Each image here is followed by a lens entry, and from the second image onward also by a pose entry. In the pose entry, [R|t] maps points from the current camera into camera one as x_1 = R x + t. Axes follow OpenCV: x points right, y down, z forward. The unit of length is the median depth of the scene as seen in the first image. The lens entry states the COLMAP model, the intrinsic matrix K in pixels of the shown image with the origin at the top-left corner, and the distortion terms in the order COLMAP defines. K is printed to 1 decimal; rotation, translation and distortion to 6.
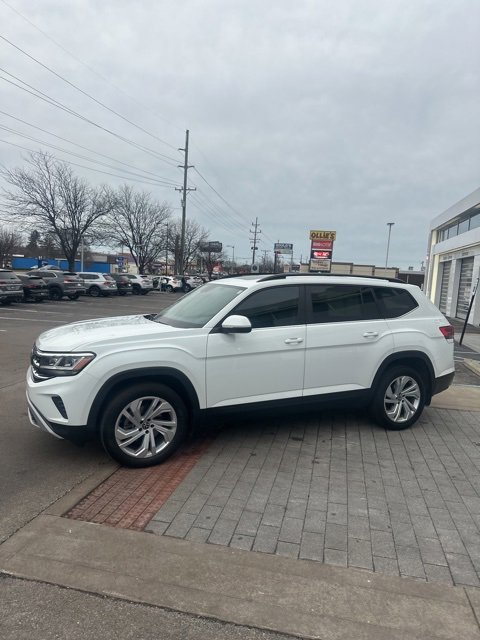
lens RADIAL K [[440.1, 0, 243.0], [0, 440.1, 328.2], [0, 0, 1]] dist [0.104256, -0.159606]
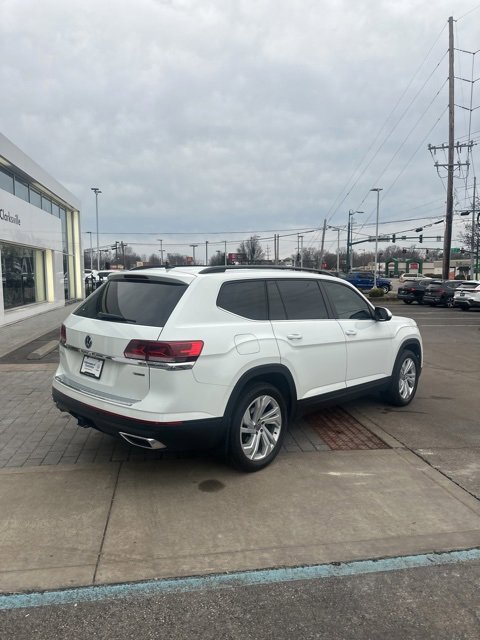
lens RADIAL K [[446.2, 0, 244.5], [0, 446.2, 312.1], [0, 0, 1]] dist [0.047419, -0.052918]
pose [[-0.918018, -0.022969, -0.395873, 0.595858], [-0.097334, 0.980832, 0.168806, -0.221690], [0.384408, 0.193499, -0.902657, 2.201575]]
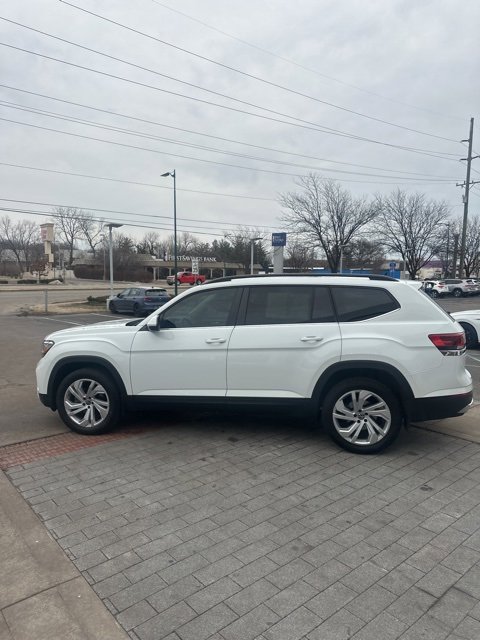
lens RADIAL K [[440.1, 0, 243.0], [0, 440.1, 328.2], [0, 0, 1]] dist [0.104256, -0.159606]
pose [[0.802230, 0.022925, -0.596574, 0.761689], [-0.033089, 0.999434, -0.006089, 0.002878], [0.596097, 0.024625, 0.802535, 0.208961]]
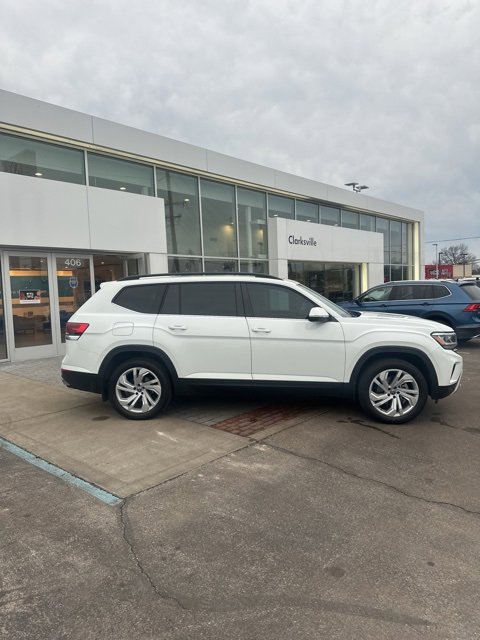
lens RADIAL K [[441.8, 0, 244.3], [0, 441.8, 321.7], [0, 0, 1]] dist [0.104130, -0.161004]
pose [[-0.881461, -0.054763, 0.469072, -0.544394], [0.042100, 0.980188, 0.193546, -0.259683], [-0.470377, 0.190350, -0.861691, 2.337705]]
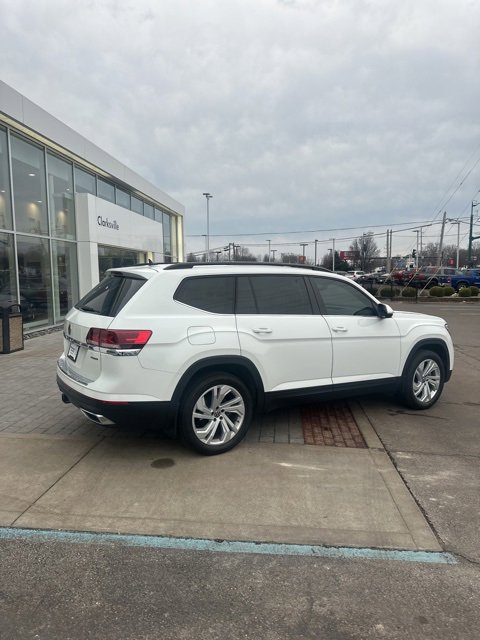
lens RADIAL K [[444.2, 0, 244.8], [0, 444.2, 317.9], [0, 0, 1]] dist [0.072938, -0.101114]
pose [[-0.987637, -0.034207, -0.152981, 0.322836], [-0.065401, 0.976825, 0.203805, -0.241885], [0.142464, 0.211290, -0.966985, 2.319026]]
